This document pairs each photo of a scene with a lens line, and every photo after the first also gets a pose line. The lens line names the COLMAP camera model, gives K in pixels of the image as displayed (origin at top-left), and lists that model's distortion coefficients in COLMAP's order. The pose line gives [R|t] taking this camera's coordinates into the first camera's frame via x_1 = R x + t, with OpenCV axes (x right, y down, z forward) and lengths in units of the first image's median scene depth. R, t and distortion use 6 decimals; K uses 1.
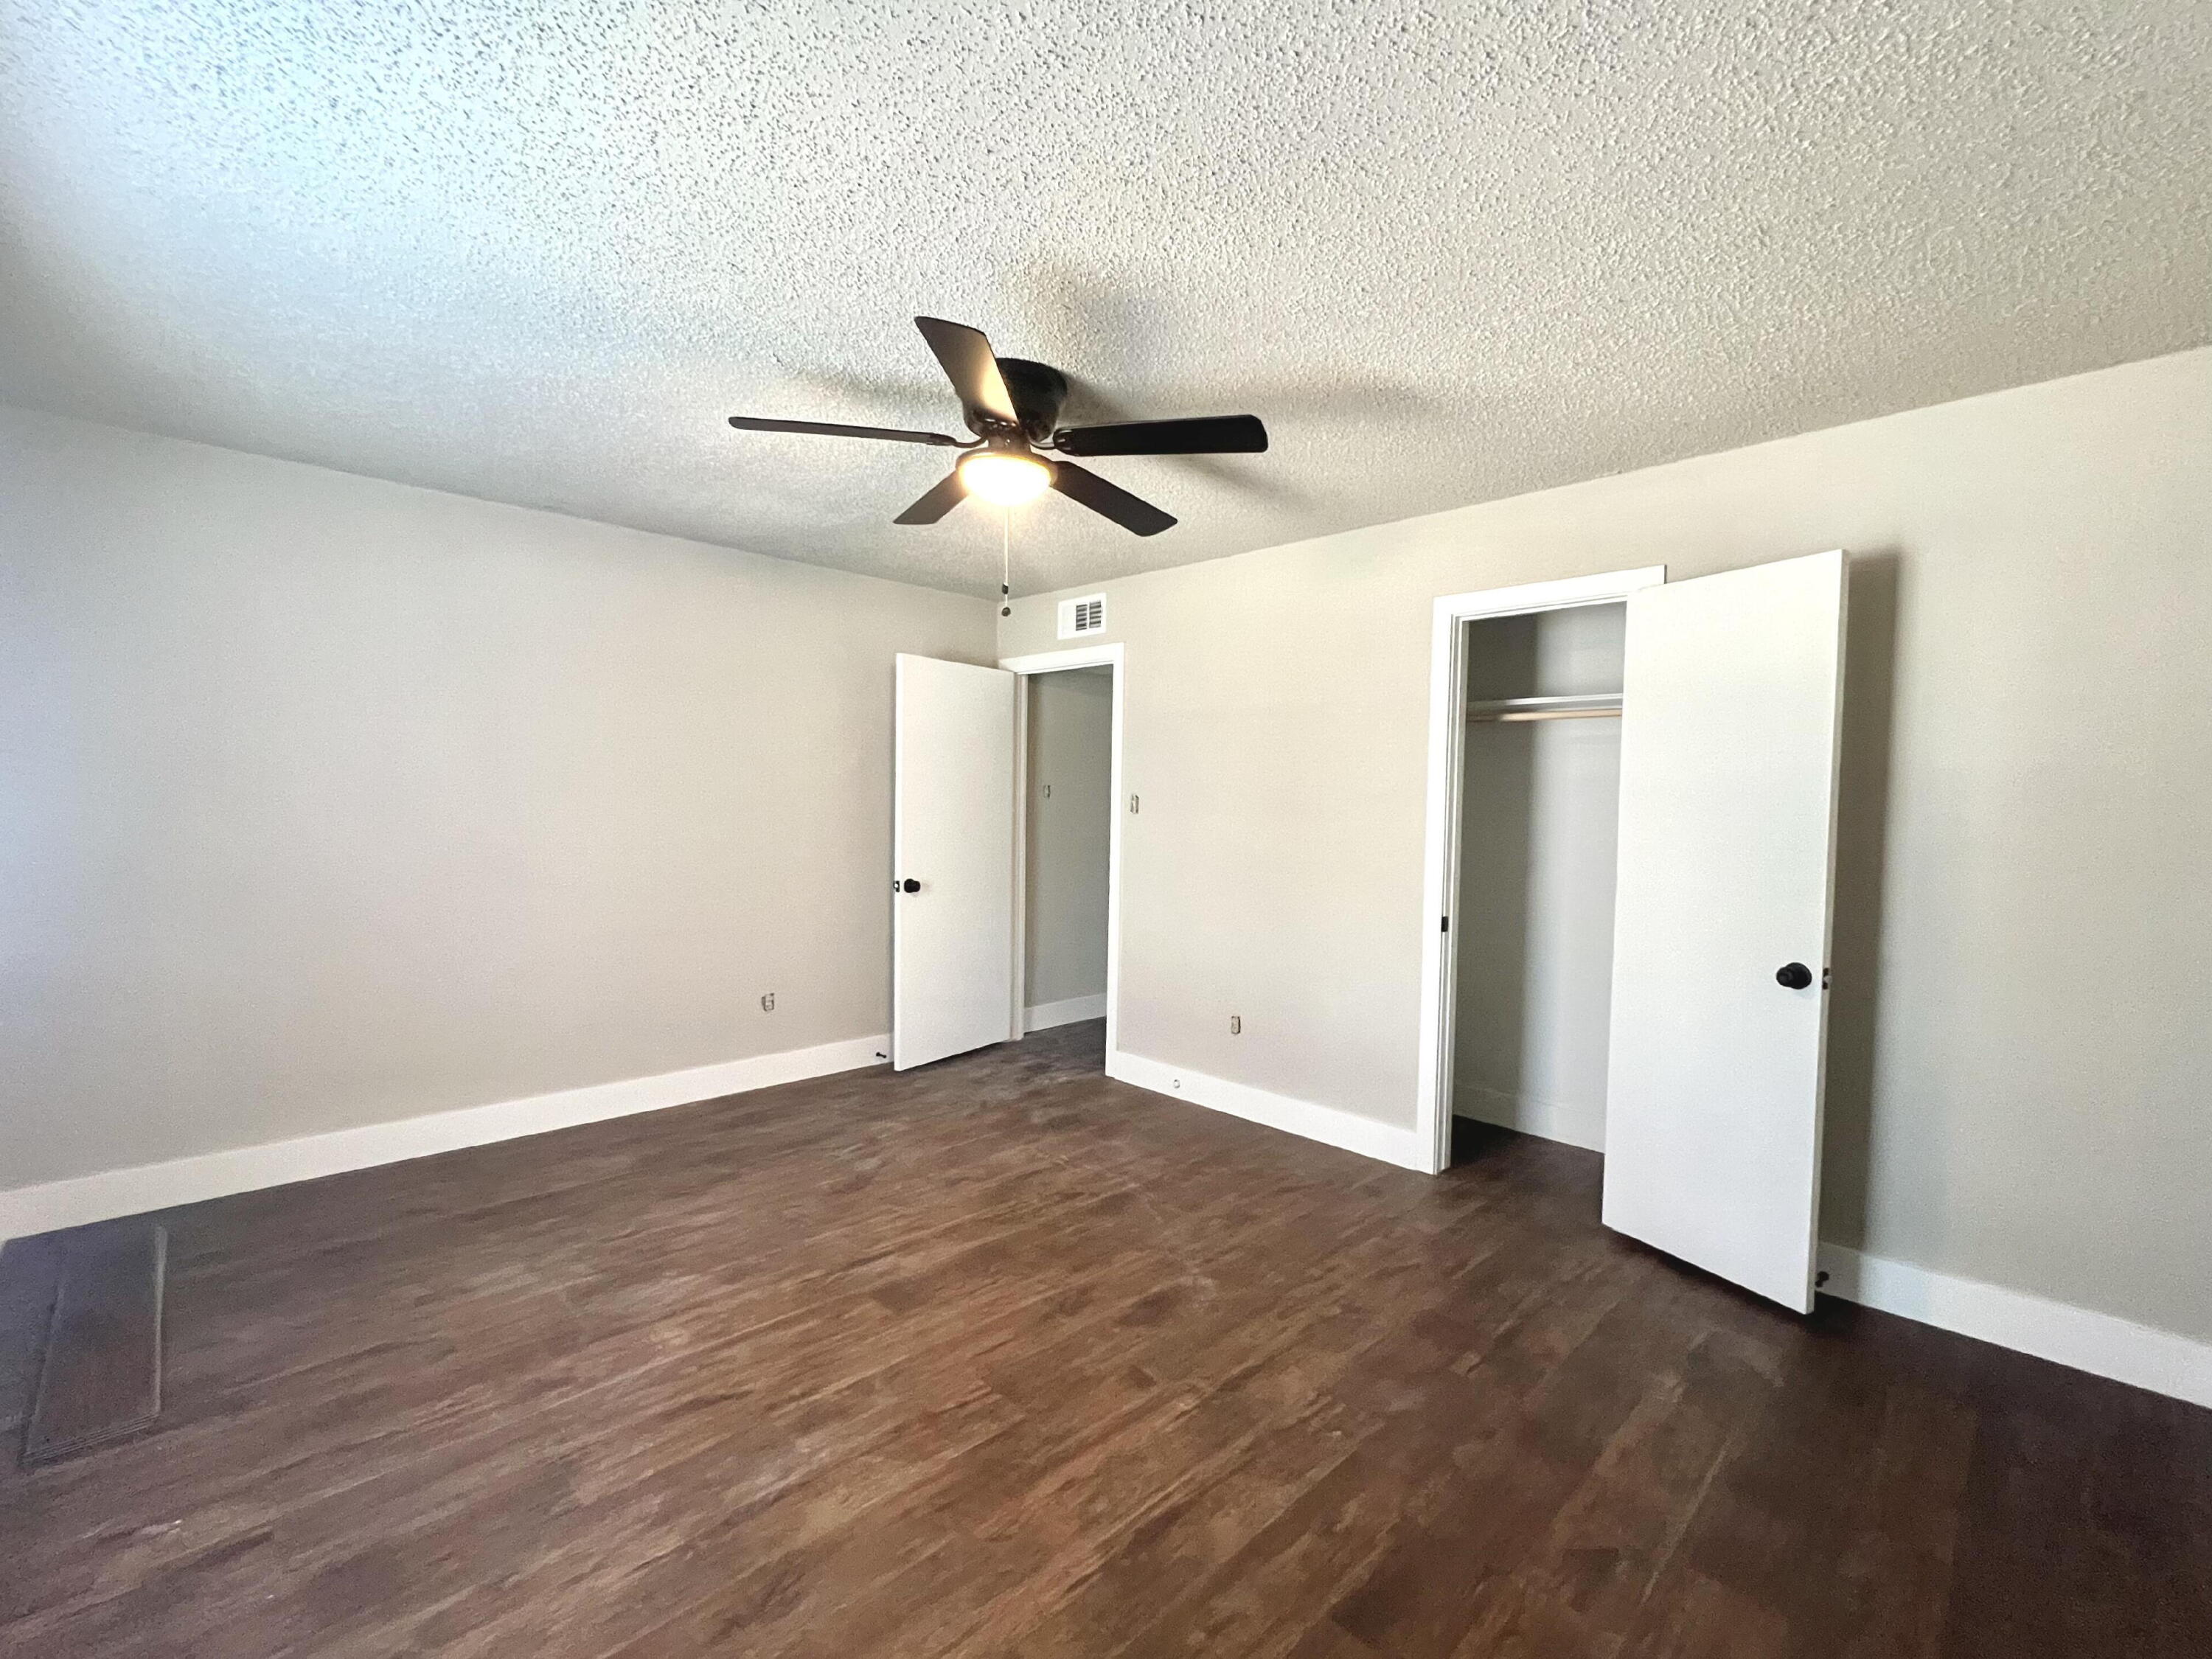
lens RADIAL K [[960.5, 0, 1106.0], [0, 960.5, 829.5], [0, 0, 1]] dist [-0.001025, -0.000008]
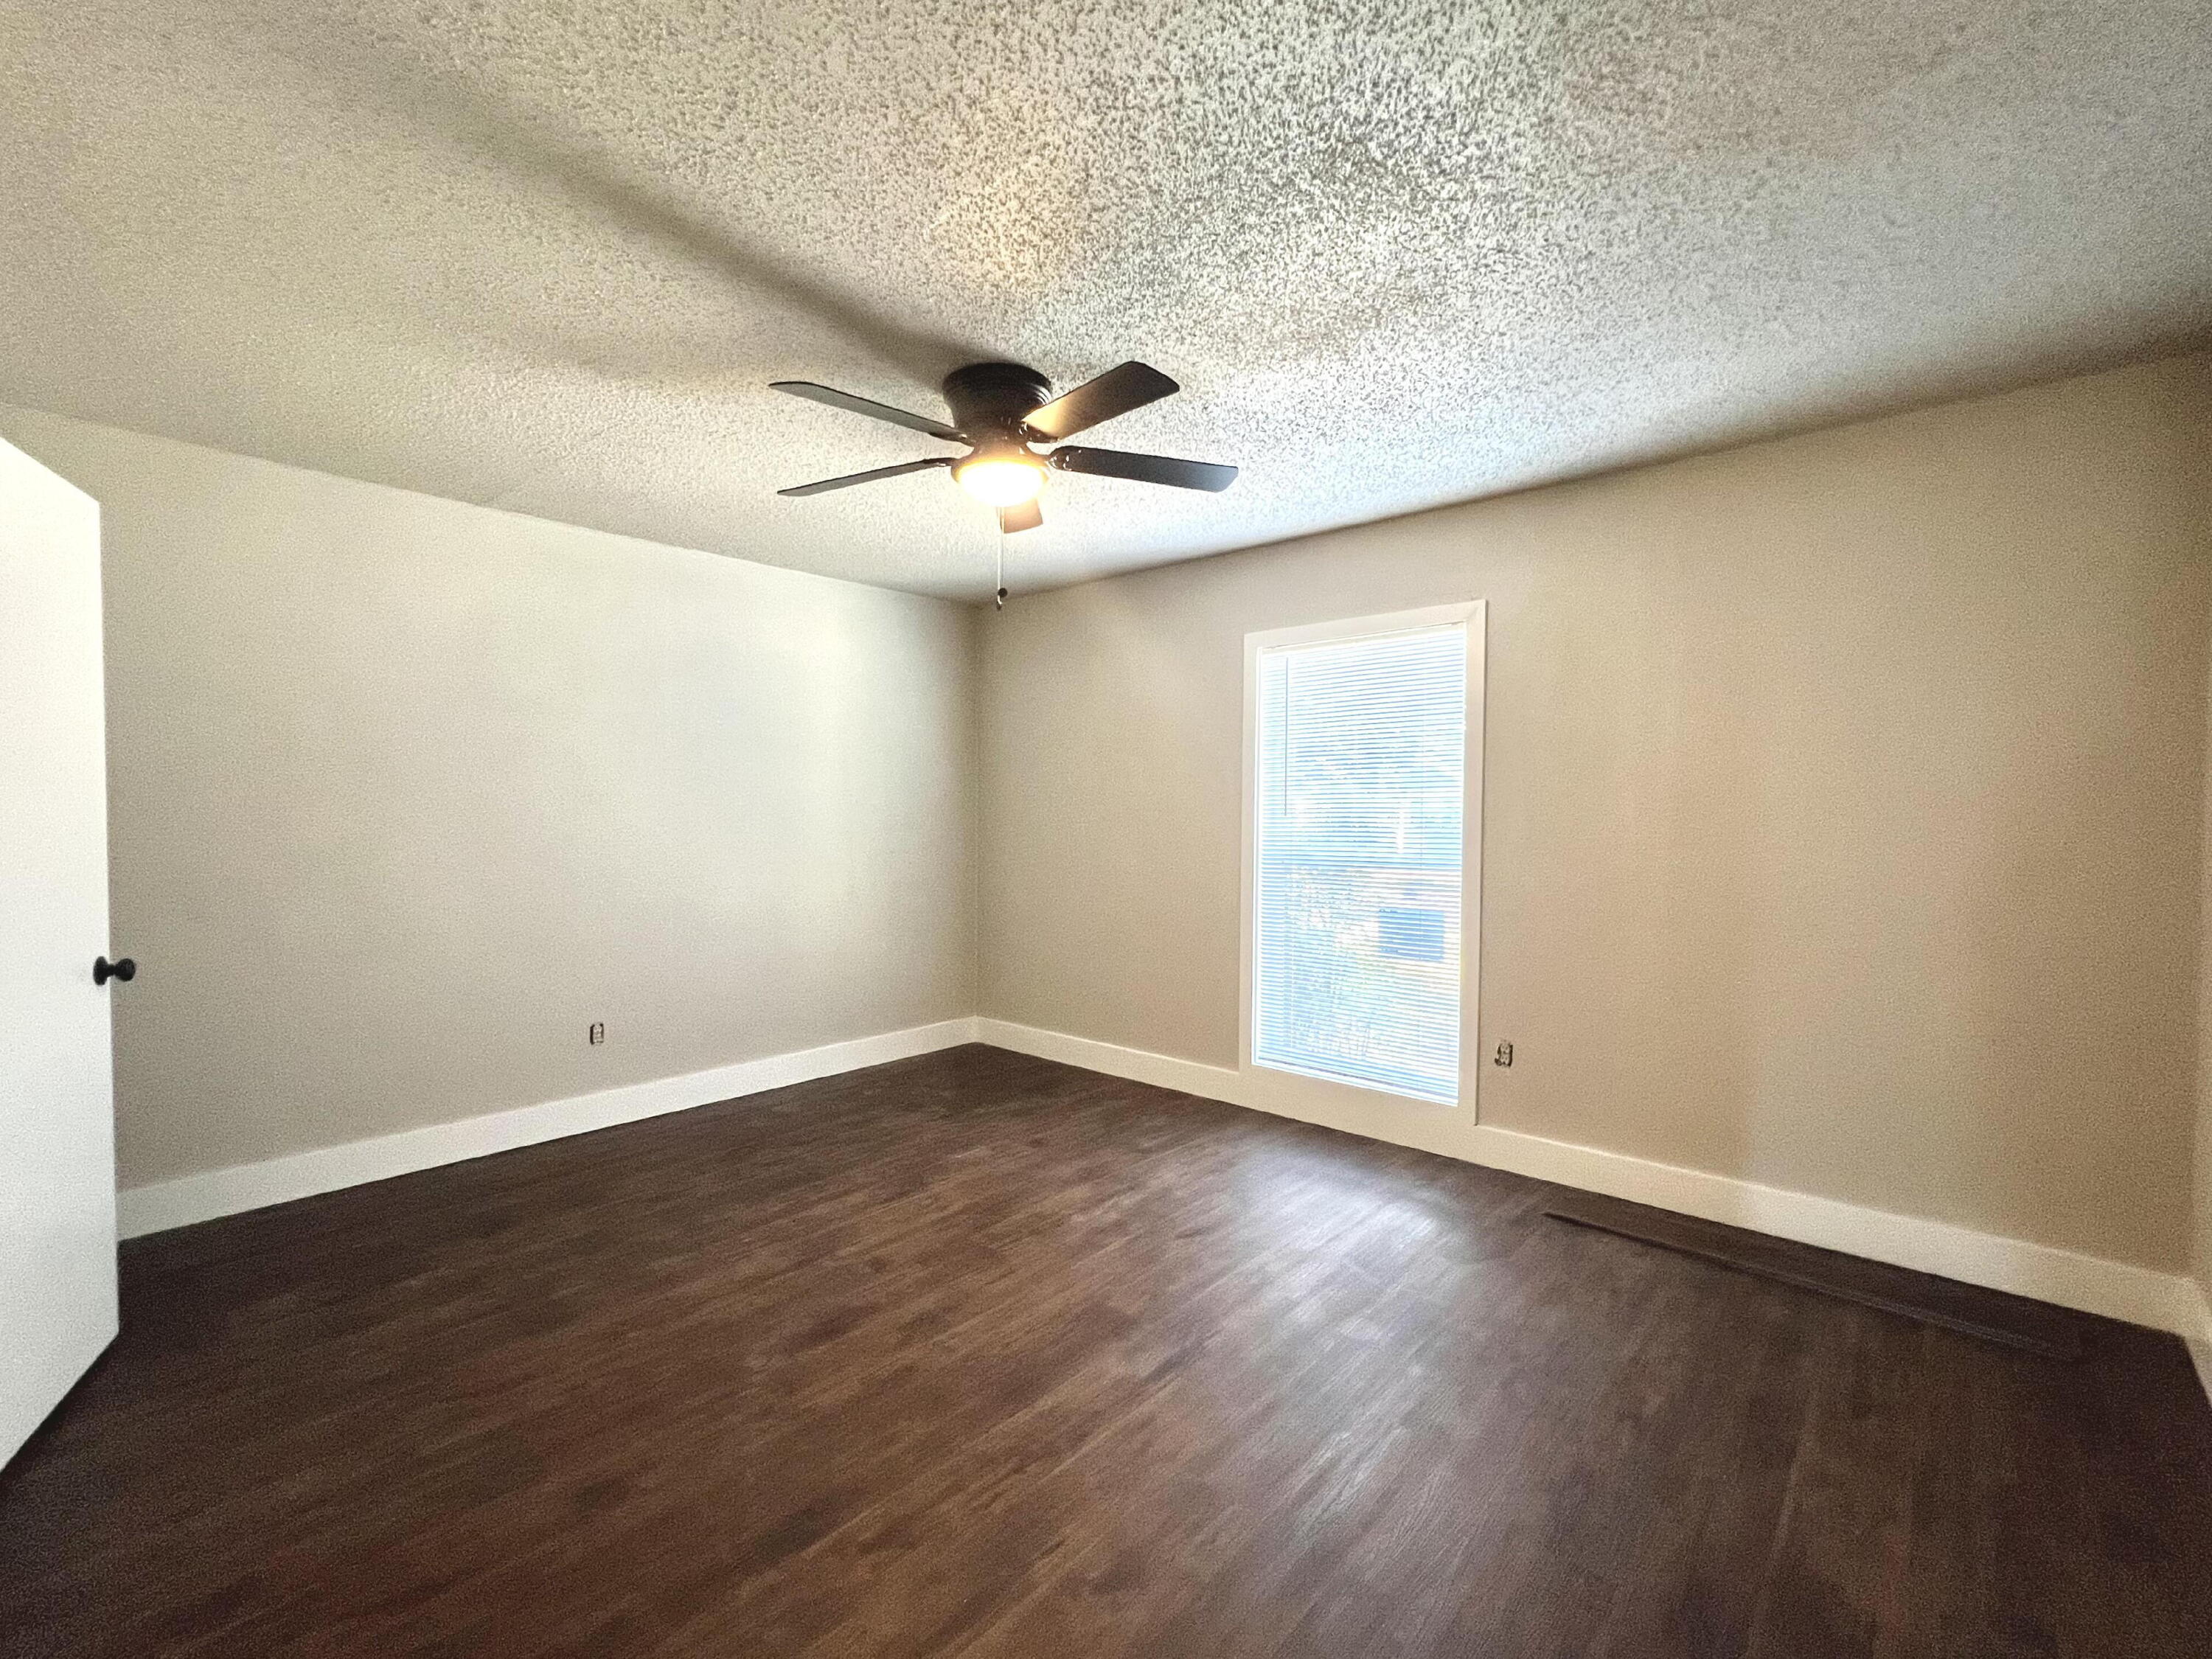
lens RADIAL K [[960.5, 0, 1106.0], [0, 960.5, 829.5], [0, 0, 1]] dist [-0.001025, -0.000008]
pose [[-0.997824, -0.016818, -0.063749, -0.160287], [-0.020471, 0.998159, 0.057095, -0.055508], [0.062672, 0.058275, -0.996331, 2.081820]]
